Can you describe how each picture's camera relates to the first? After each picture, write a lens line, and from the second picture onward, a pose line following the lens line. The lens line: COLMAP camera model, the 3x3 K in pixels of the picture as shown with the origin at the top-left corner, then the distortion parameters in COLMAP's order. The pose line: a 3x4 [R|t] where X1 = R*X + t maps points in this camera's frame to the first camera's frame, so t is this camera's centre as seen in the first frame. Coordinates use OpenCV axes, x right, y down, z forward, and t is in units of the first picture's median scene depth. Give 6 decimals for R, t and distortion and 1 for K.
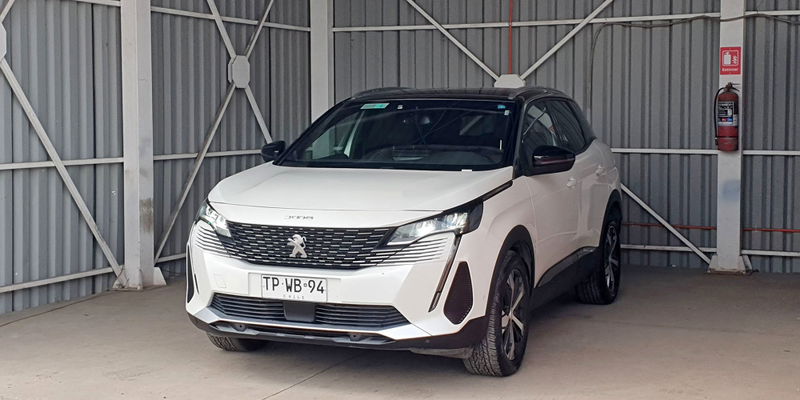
lens RADIAL K [[1185.0, 0, 338.4], [0, 1185.0, 203.2], [0, 0, 1]] dist [0.308289, -1.267630]
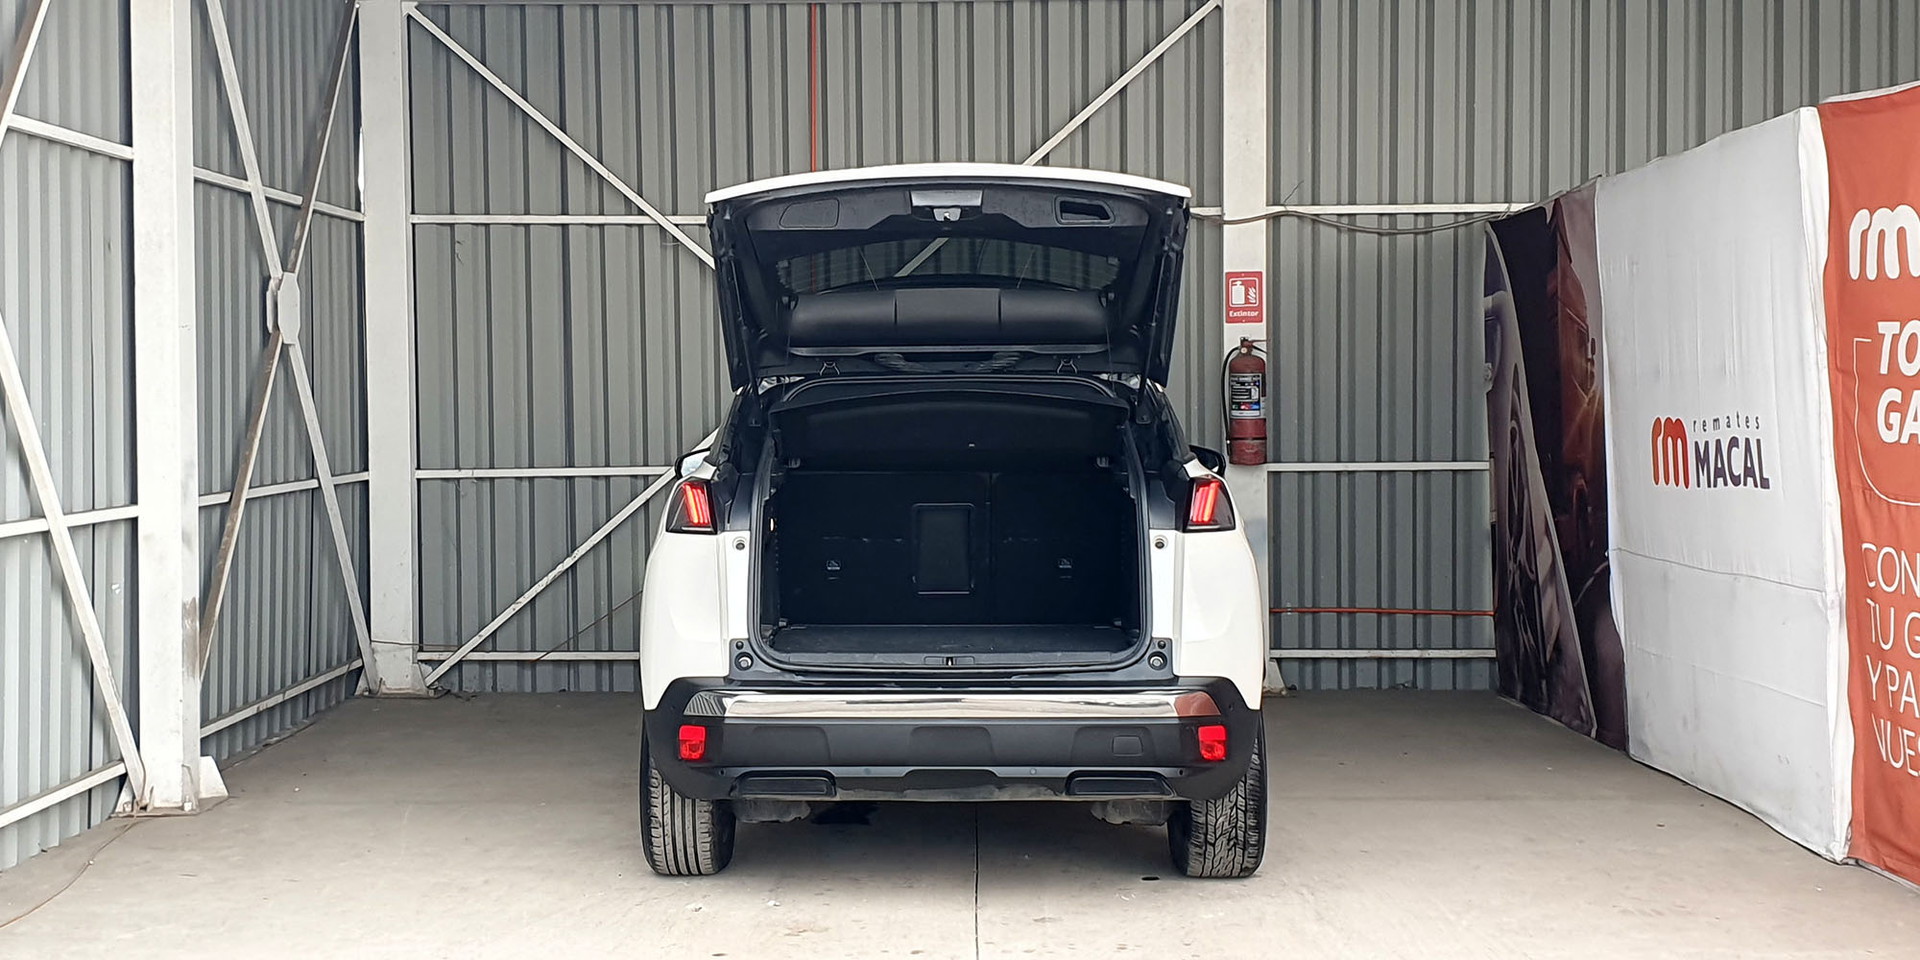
lens RADIAL K [[2446.4, 0, 860.7], [0, 2446.4, 471.0], [0, 0, 1]] dist [0.287830, -1.076625]
pose [[0.916710, -0.020280, 0.399039, -0.270435], [0.038321, 0.998570, -0.037286, -0.006583], [-0.397712, 0.049472, 0.916176, 0.068277]]
